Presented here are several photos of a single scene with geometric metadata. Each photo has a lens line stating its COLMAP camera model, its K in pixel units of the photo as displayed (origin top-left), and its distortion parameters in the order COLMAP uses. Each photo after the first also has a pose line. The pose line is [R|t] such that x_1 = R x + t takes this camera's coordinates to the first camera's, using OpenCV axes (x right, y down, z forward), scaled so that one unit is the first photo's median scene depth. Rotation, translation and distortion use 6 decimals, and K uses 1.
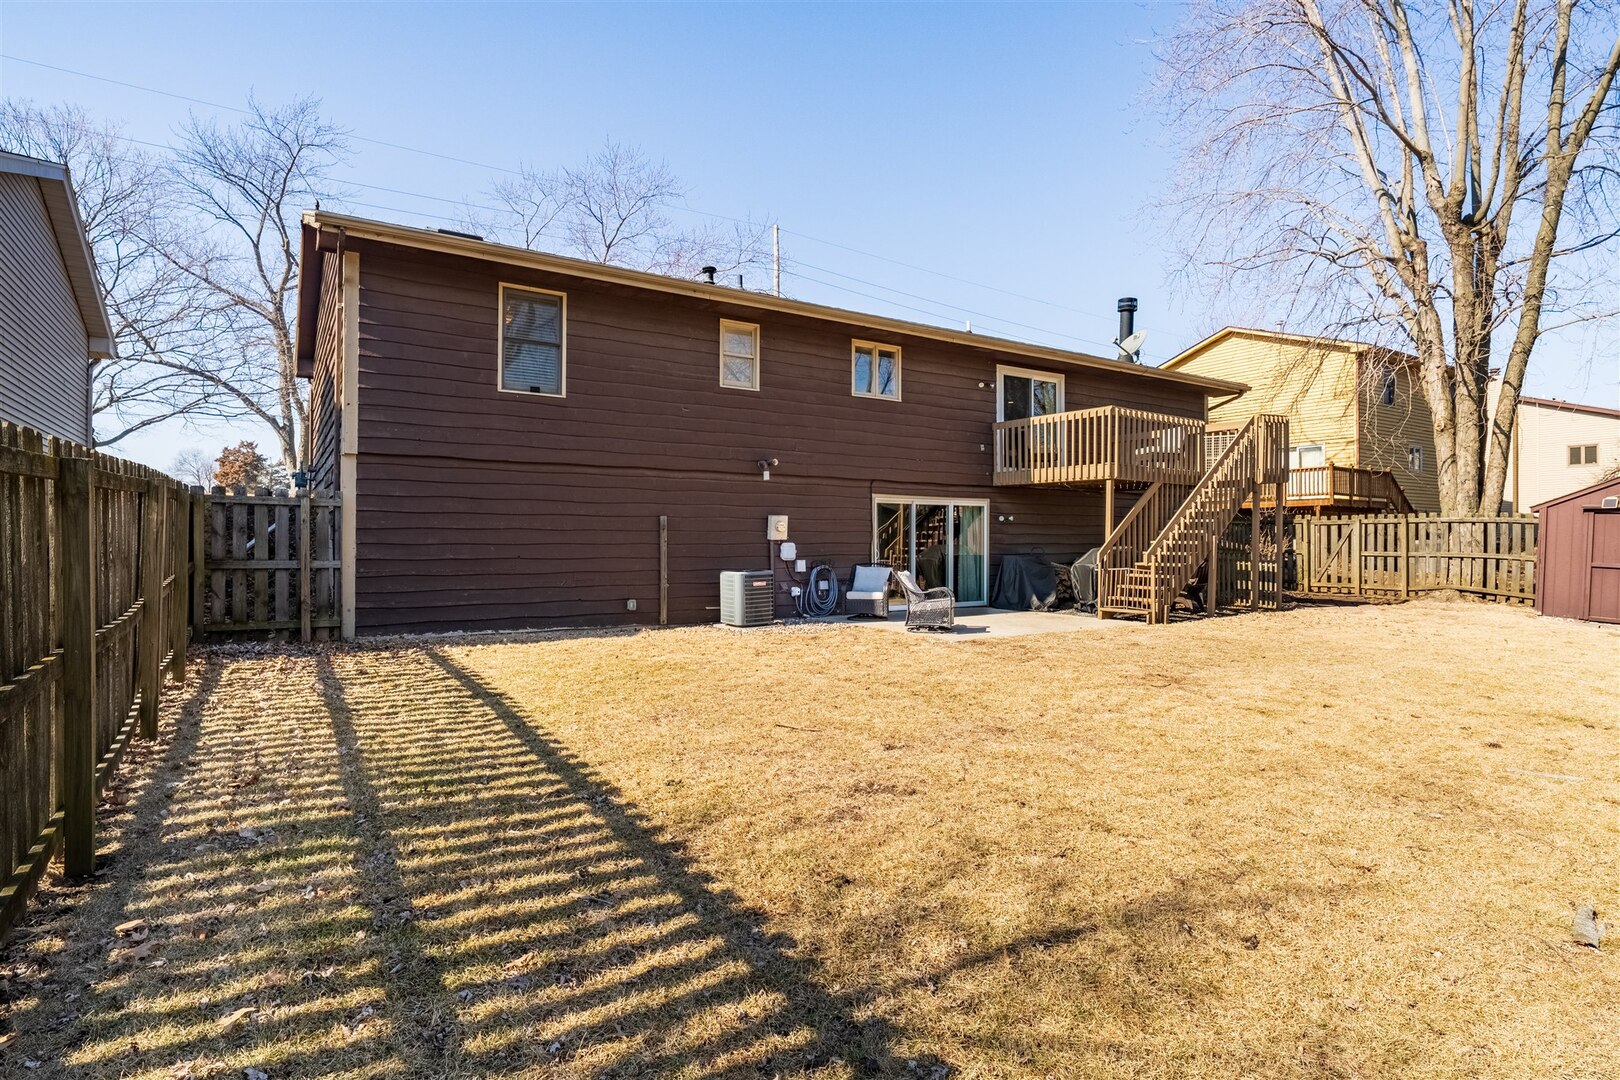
lens RADIAL K [[839.0, 0, 811.5], [0, 839.0, 506.5], [0, 0, 1]] dist [-0.004134, -0.000630]
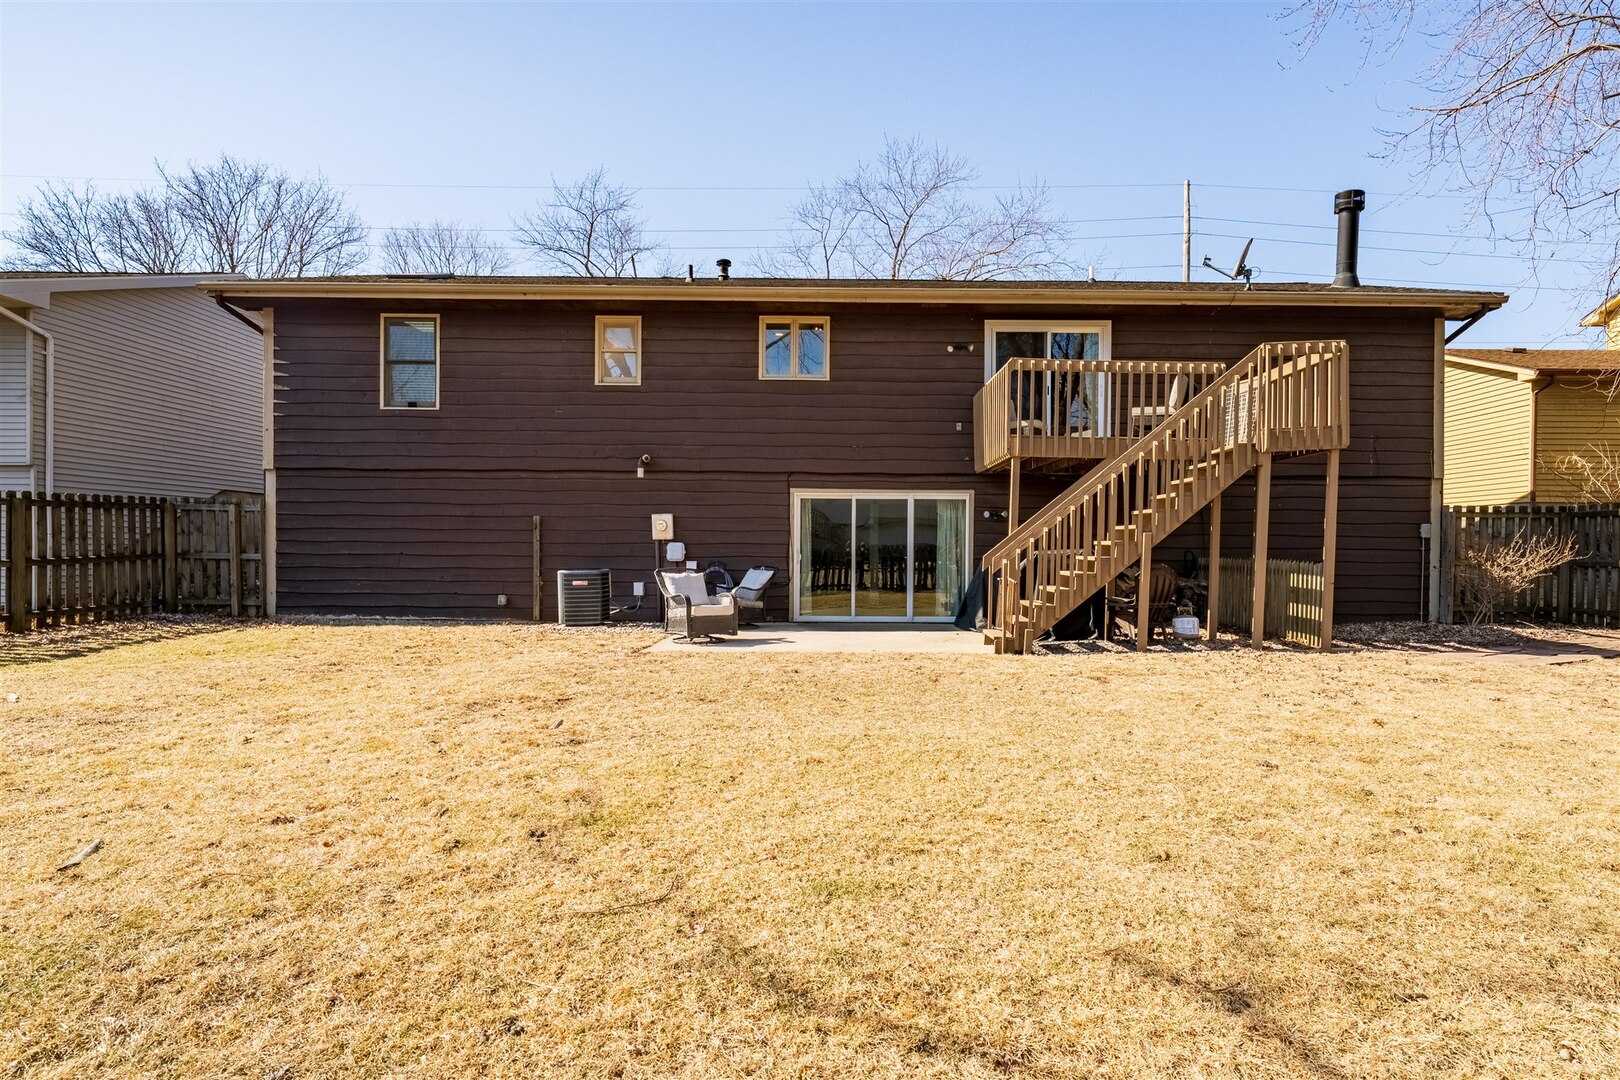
lens RADIAL K [[874.6, 0, 861.4], [0, 874.6, 543.1], [0, 0, 1]] dist [-0.003509, -0.000720]
pose [[0.839894, -0.000579, -0.542750, 0.694663], [0.016226, 0.999579, 0.024043, 0.023539], [0.542508, -0.029000, 0.839550, 0.289229]]
